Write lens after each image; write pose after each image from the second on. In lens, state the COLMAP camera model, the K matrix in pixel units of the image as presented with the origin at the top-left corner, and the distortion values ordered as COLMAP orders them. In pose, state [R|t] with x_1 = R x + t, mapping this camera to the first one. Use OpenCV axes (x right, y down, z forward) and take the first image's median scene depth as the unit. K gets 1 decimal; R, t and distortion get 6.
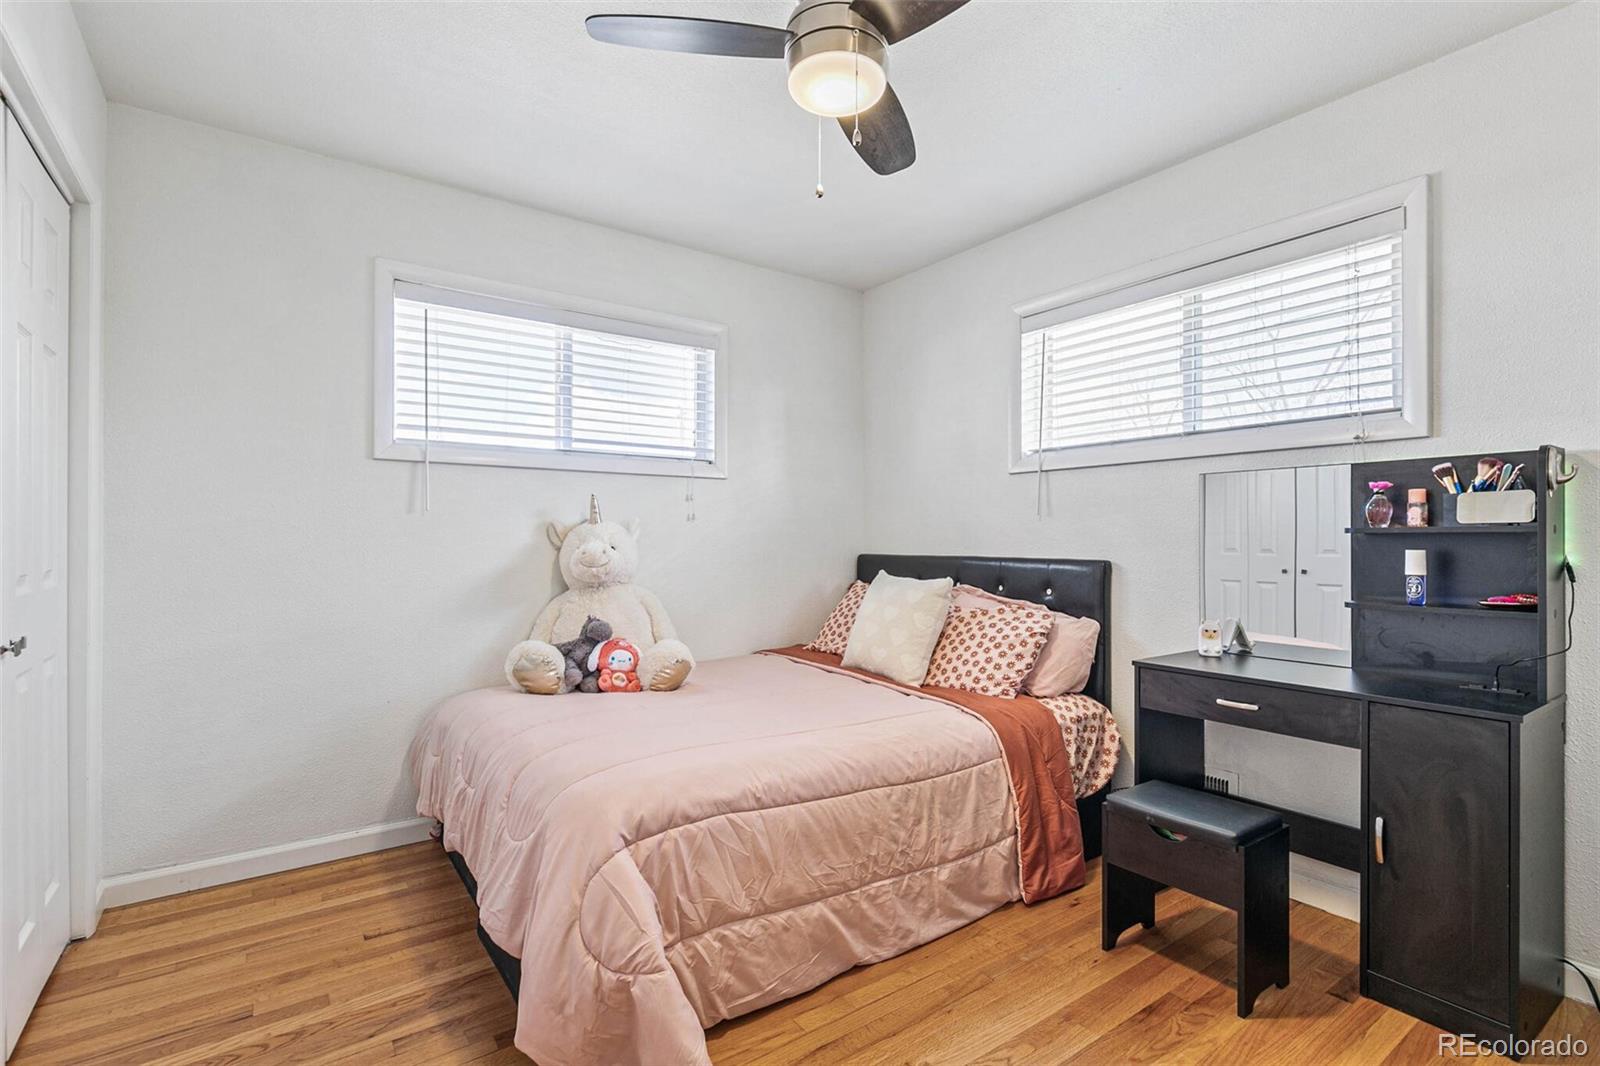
lens RADIAL K [[731.2, 0, 798.7], [0, 731.2, 539.3], [0, 0, 1]] dist [0.003356, -0.000499]
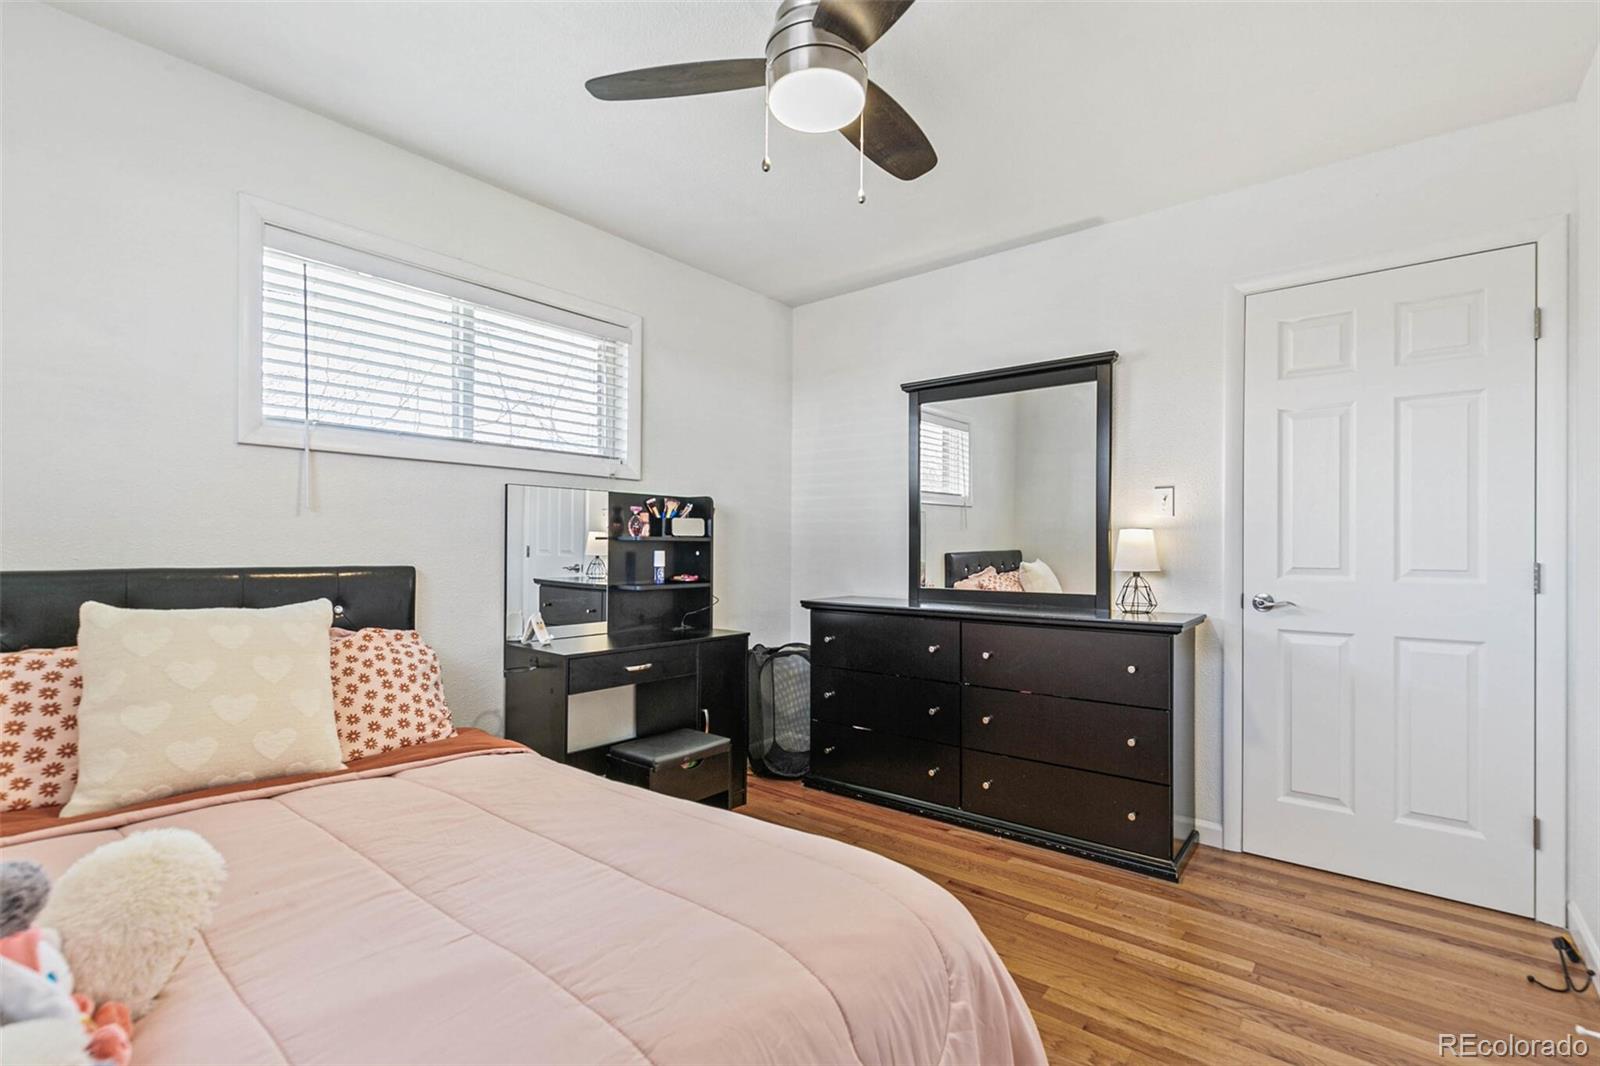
lens RADIAL K [[731.2, 0, 801.5], [0, 731.2, 540.2], [0, 0, 1]] dist [0.003356, -0.000499]
pose [[-0.260273, 0.005005, 0.965522, -0.674338], [-0.009415, 0.999926, -0.007721, 0.000025], [-0.965489, -0.011100, -0.260207, 0.924198]]
